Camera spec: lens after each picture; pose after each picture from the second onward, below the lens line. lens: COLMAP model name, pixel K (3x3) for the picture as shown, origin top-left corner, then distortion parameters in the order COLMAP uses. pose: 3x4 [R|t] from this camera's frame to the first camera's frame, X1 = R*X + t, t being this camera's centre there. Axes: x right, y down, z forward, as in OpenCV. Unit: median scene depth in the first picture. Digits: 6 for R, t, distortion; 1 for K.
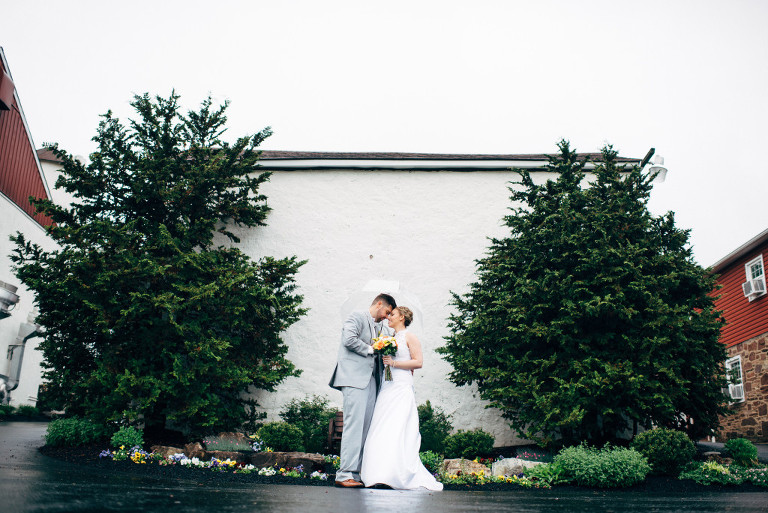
lens RADIAL K [[805.8, 0, 384.0], [0, 805.8, 256.5], [0, 0, 1]] dist [-0.059909, 0.020695]
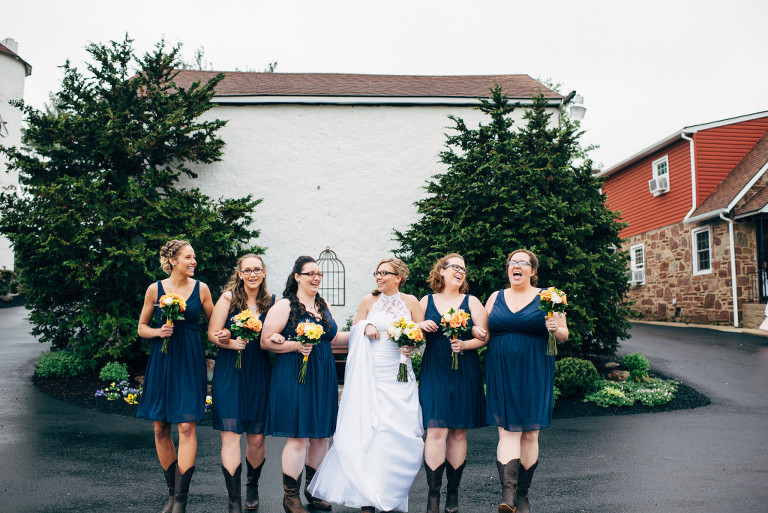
lens RADIAL K [[777.6, 0, 373.0], [0, 777.6, 257.3], [0, 0, 1]] dist [-0.087776, 0.078424]
pose [[0.996963, -0.019900, 0.075296, -0.026640], [0.004822, 0.980721, 0.195353, -0.126498], [-0.077732, -0.194396, 0.977838, -0.063932]]
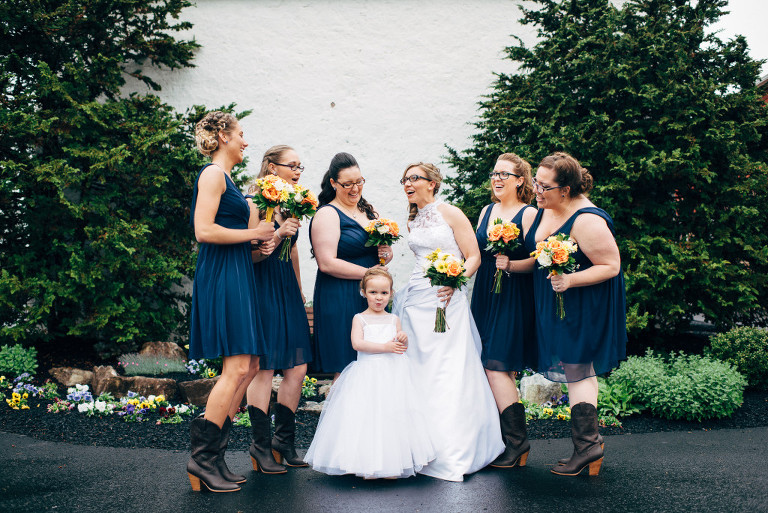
lens RADIAL K [[777.6, 0, 373.0], [0, 777.6, 257.3], [0, 0, 1]] dist [-0.087776, 0.078424]
pose [[0.997953, -0.031456, 0.055681, -0.026481], [0.020839, 0.983097, 0.181896, 0.011242], [-0.060461, -0.180363, 0.981740, 0.265686]]
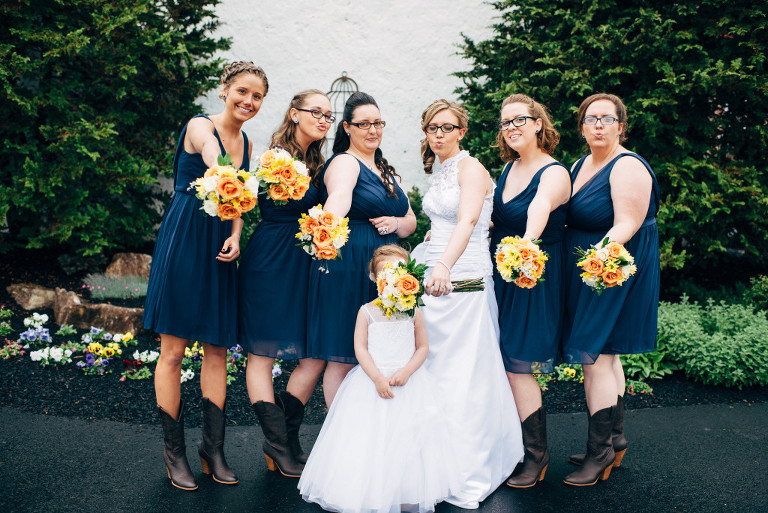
lens RADIAL K [[777.6, 0, 373.0], [0, 777.6, 257.3], [0, 0, 1]] dist [-0.087776, 0.078424]
pose [[0.998058, -0.013375, 0.060833, -0.025790], [-0.009543, 0.932309, 0.361537, -0.013930], [-0.061551, -0.361415, 0.930371, 0.349357]]
